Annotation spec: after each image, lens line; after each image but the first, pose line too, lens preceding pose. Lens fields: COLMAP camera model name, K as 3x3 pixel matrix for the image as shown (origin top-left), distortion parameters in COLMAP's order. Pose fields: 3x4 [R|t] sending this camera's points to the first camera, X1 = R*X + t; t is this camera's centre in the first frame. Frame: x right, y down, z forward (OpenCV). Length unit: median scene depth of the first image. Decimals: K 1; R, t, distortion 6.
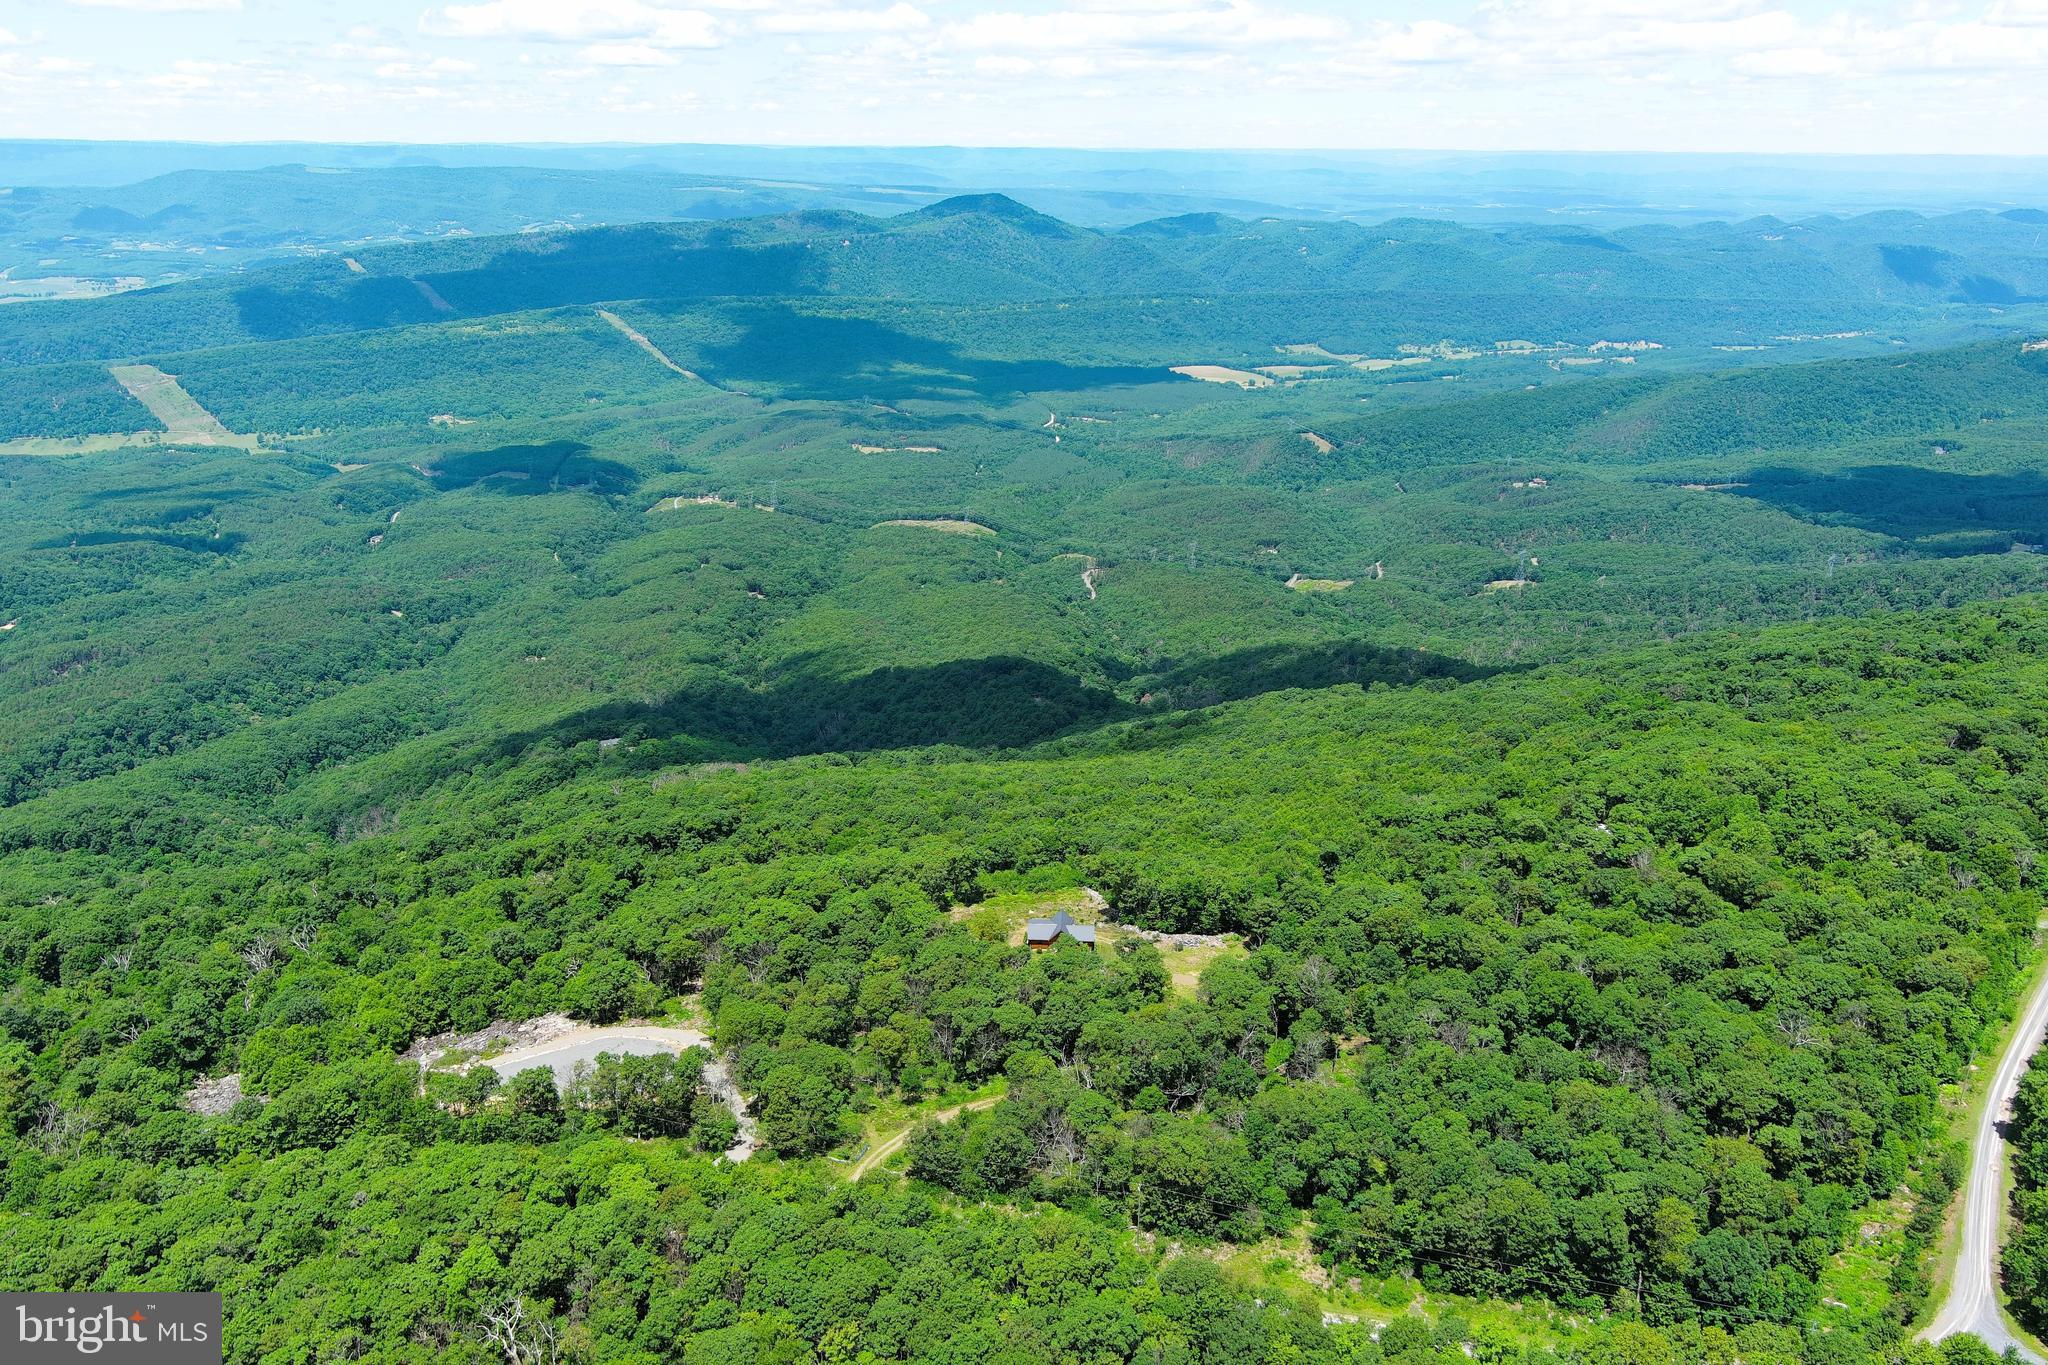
lens RADIAL K [[1582.9, 0, 1024.0], [0, 1582.9, 682.5], [0, 0, 1]] dist [0.034466, -0.041685]
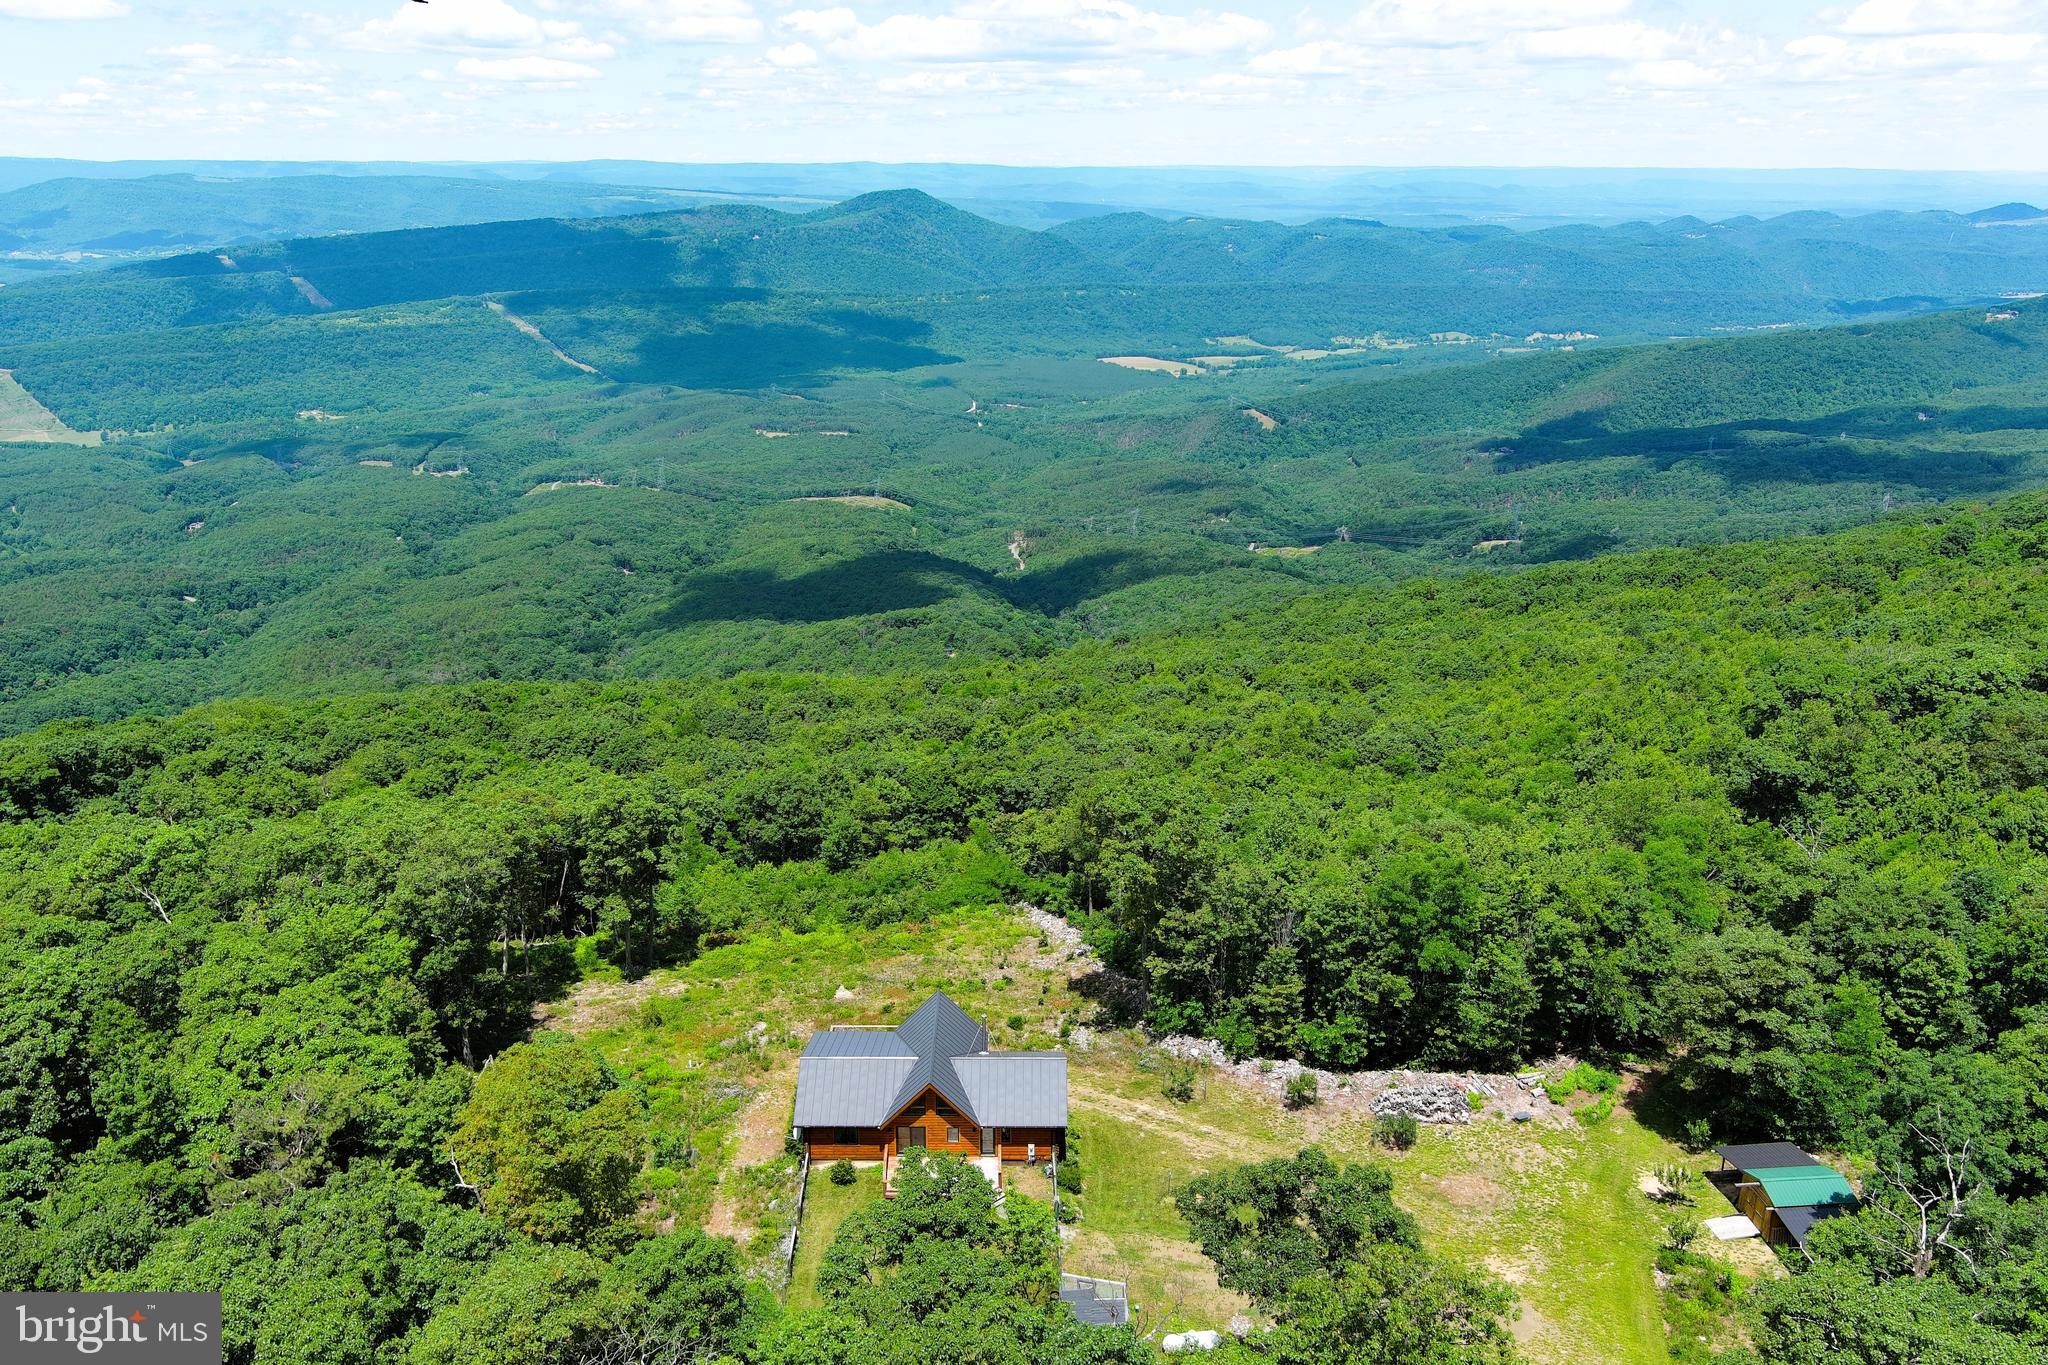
lens RADIAL K [[1582.9, 0, 1024.0], [0, 1582.9, 682.5], [0, 0, 1]] dist [0.034466, -0.041685]
pose [[0.998835, -0.018421, 0.044613, 0.005121], [0.018972, 0.999748, -0.011970, 0.017934], [-0.044381, 0.012802, 0.998933, 0.138205]]
